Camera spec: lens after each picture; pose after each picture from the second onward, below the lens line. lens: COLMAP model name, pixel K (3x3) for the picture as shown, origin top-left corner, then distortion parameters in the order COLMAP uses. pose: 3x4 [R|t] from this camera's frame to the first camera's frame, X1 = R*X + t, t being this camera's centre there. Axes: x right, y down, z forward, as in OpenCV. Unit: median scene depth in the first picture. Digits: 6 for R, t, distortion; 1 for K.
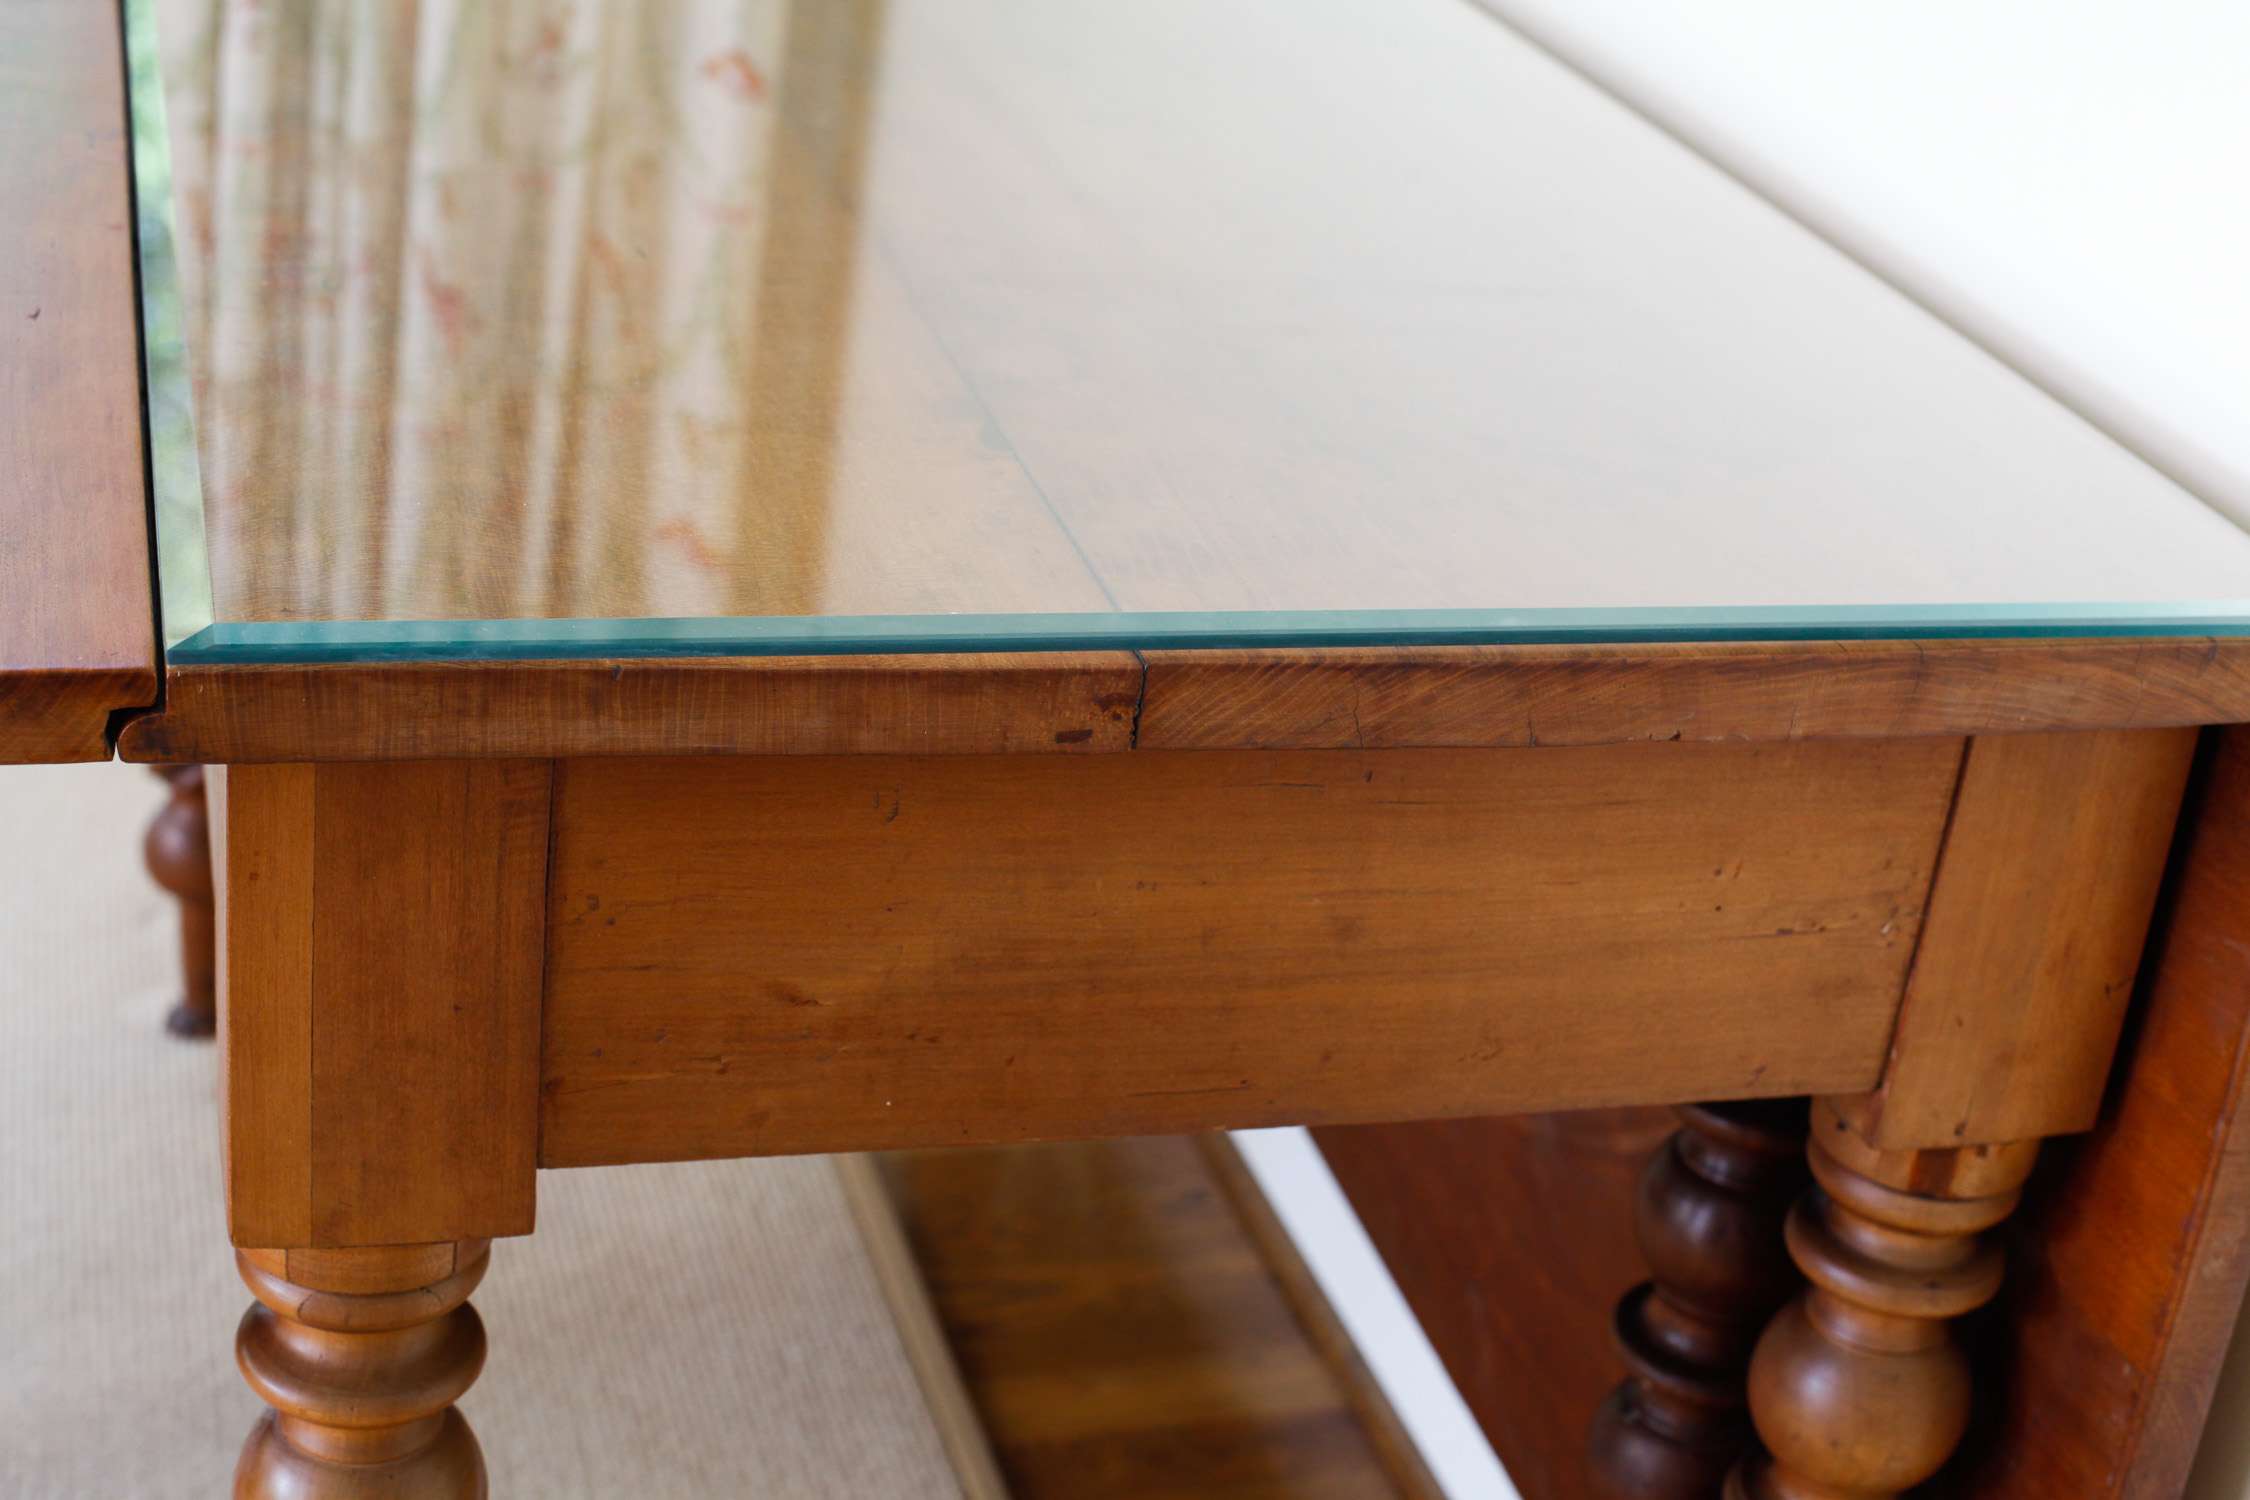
lens RADIAL K [[3403.0, 0, 1131.0], [0, 3403.0, 760.7], [0, 0, 1]] dist [-0.152790, 0.000000]
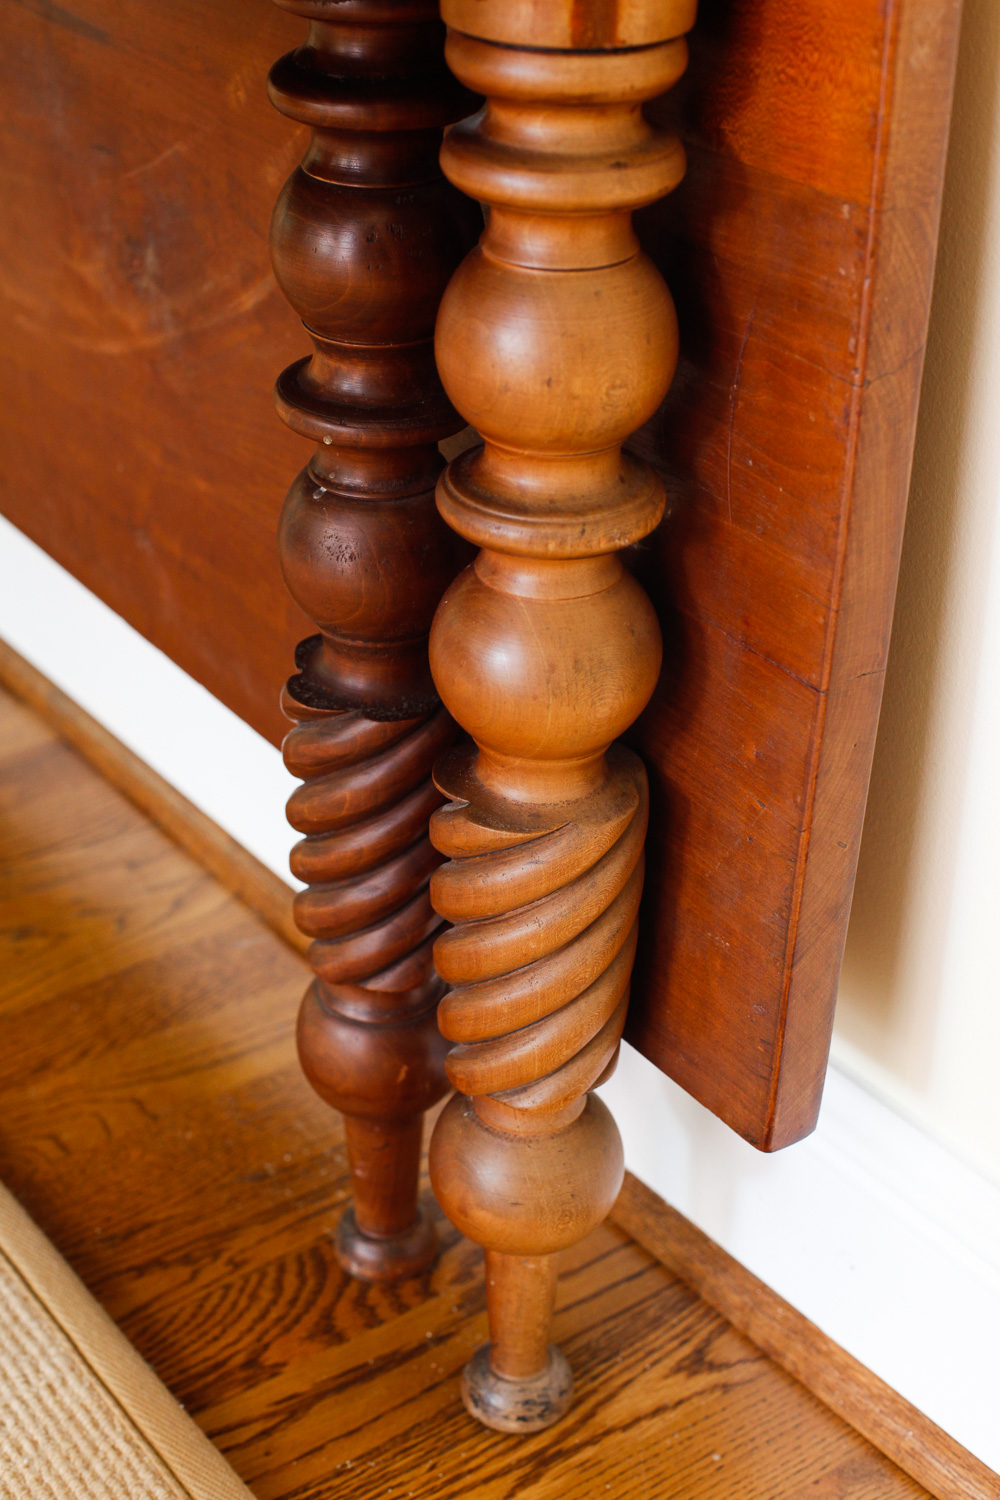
lens RADIAL K [[2268.7, 0, 511.0], [0, 2268.7, 741.3], [0, 0, 1]] dist [-0.152790, 0.000000]
pose [[0.939853, -0.231484, 0.251180, 0.029073], [0.208075, 0.971157, 0.116440, 0.245146], [-0.270889, -0.057172, 0.960911, 0.457525]]
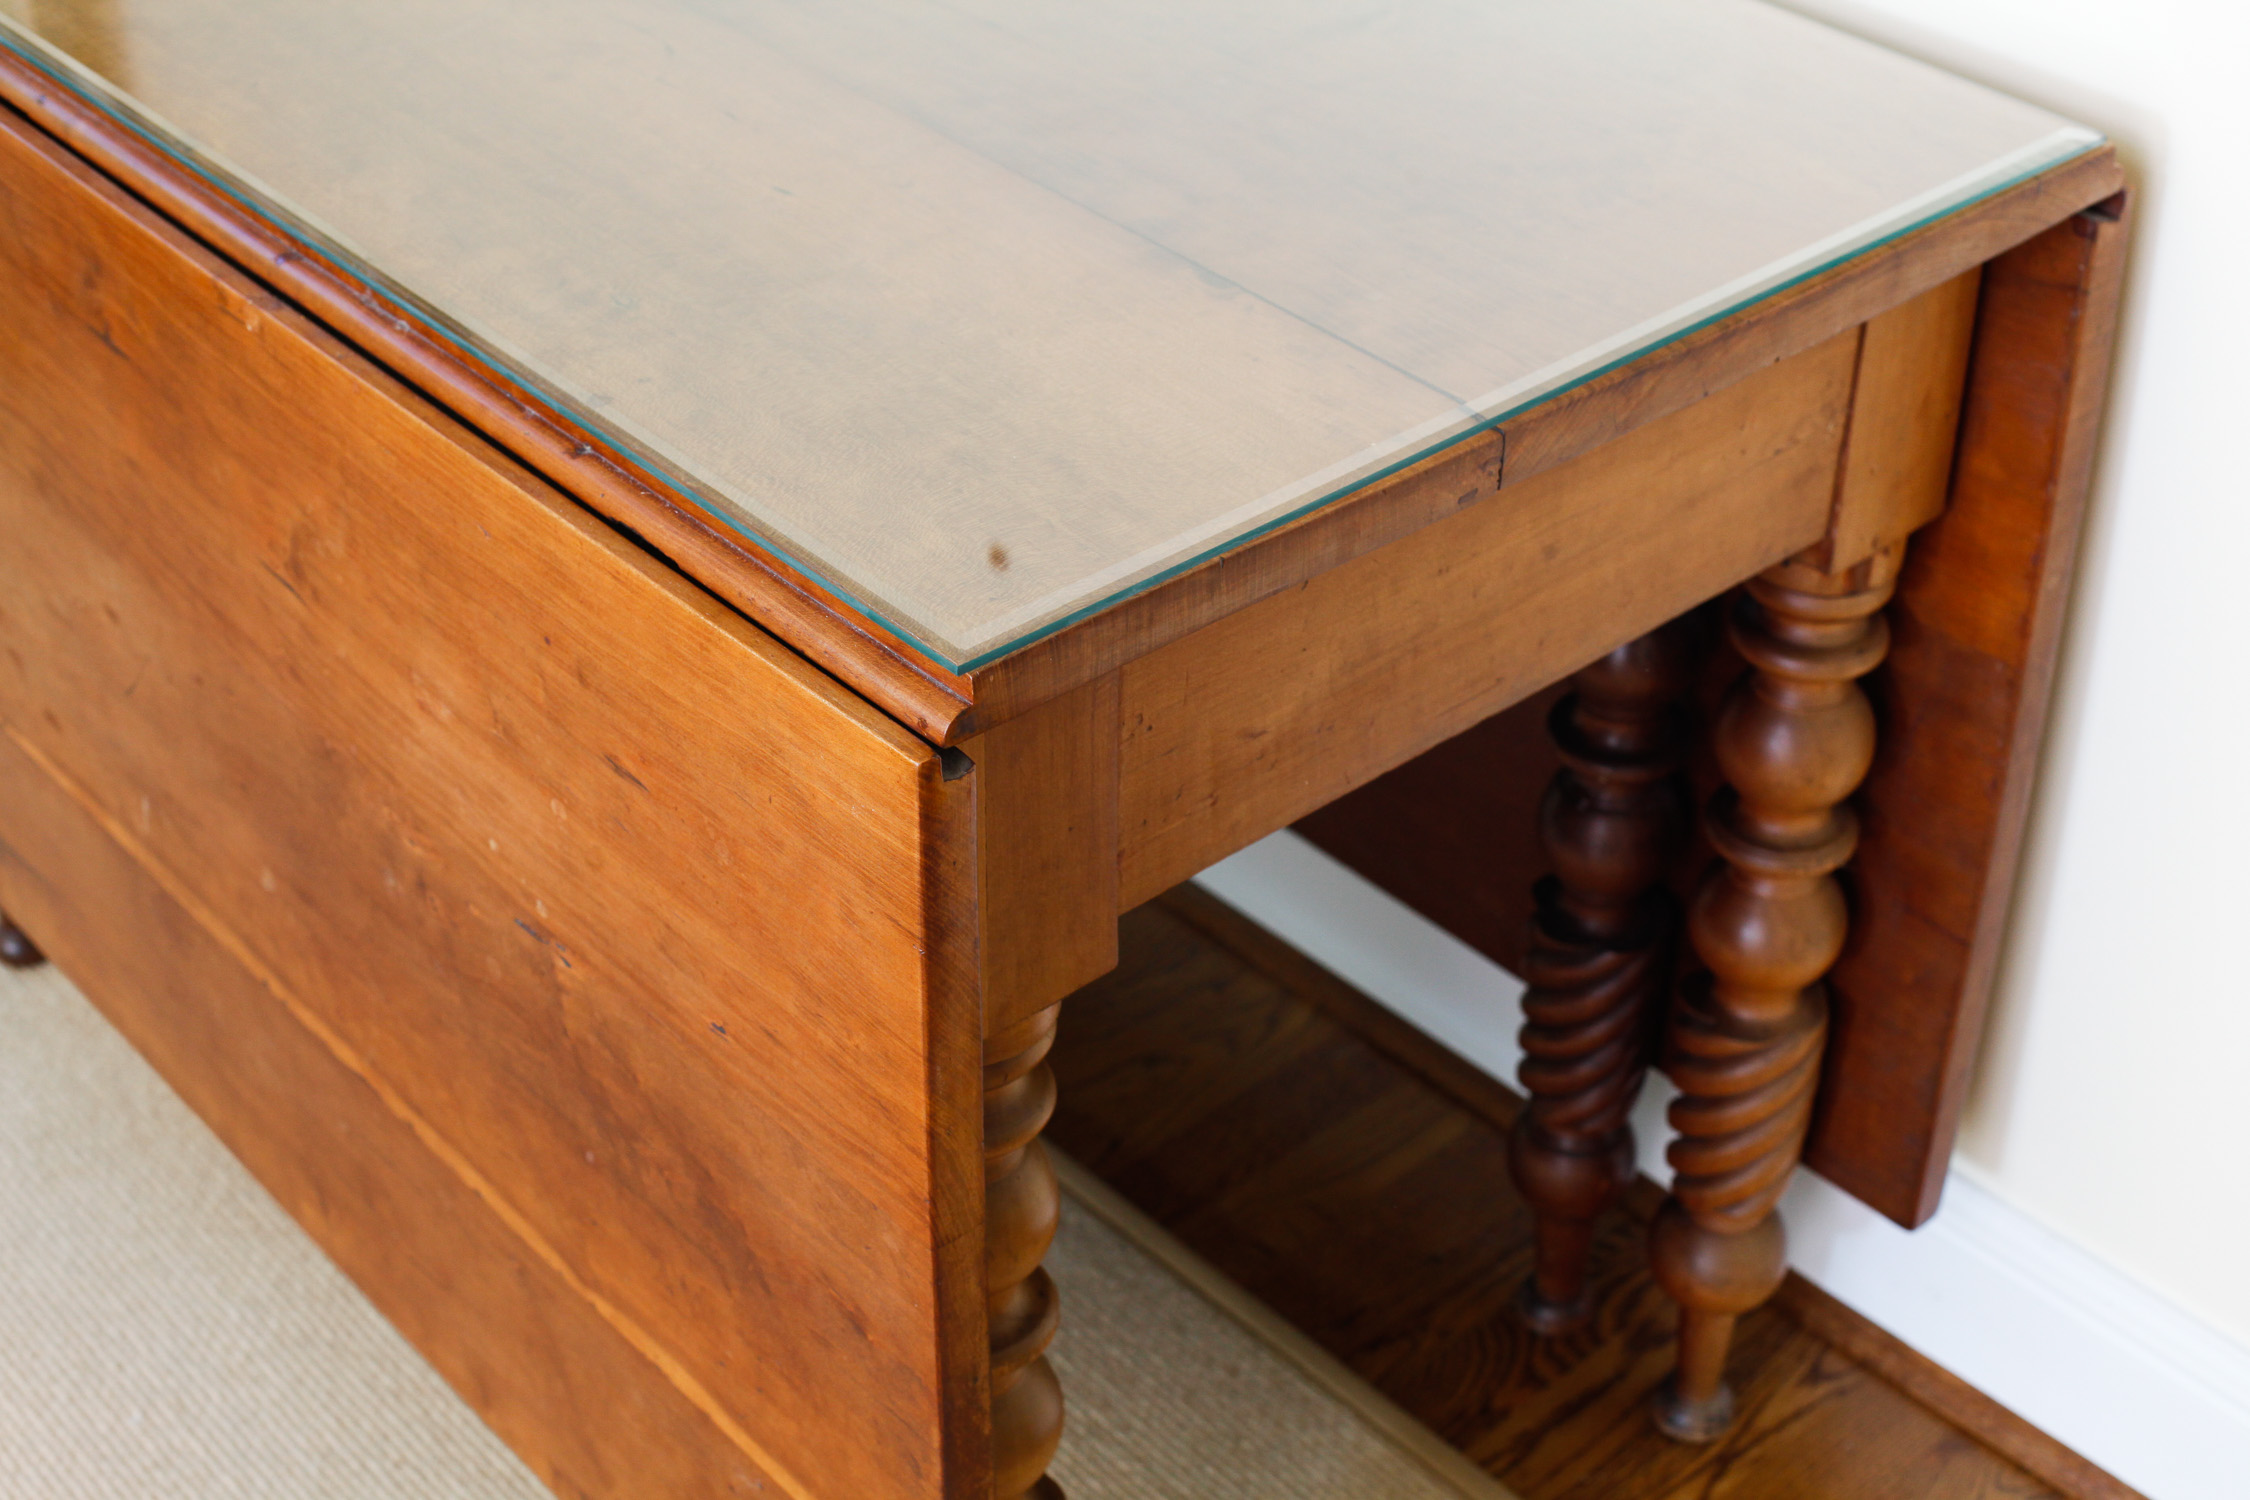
lens RADIAL K [[3403.0, 0, 1114.0], [0, 3403.0, 752.1], [0, 0, 1]] dist [-0.152790, 0.000000]
pose [[0.899335, -0.327161, 0.290106, -0.488227], [0.264652, 0.935408, 0.234459, -0.228495], [-0.348073, -0.134080, 0.927829, -0.206164]]
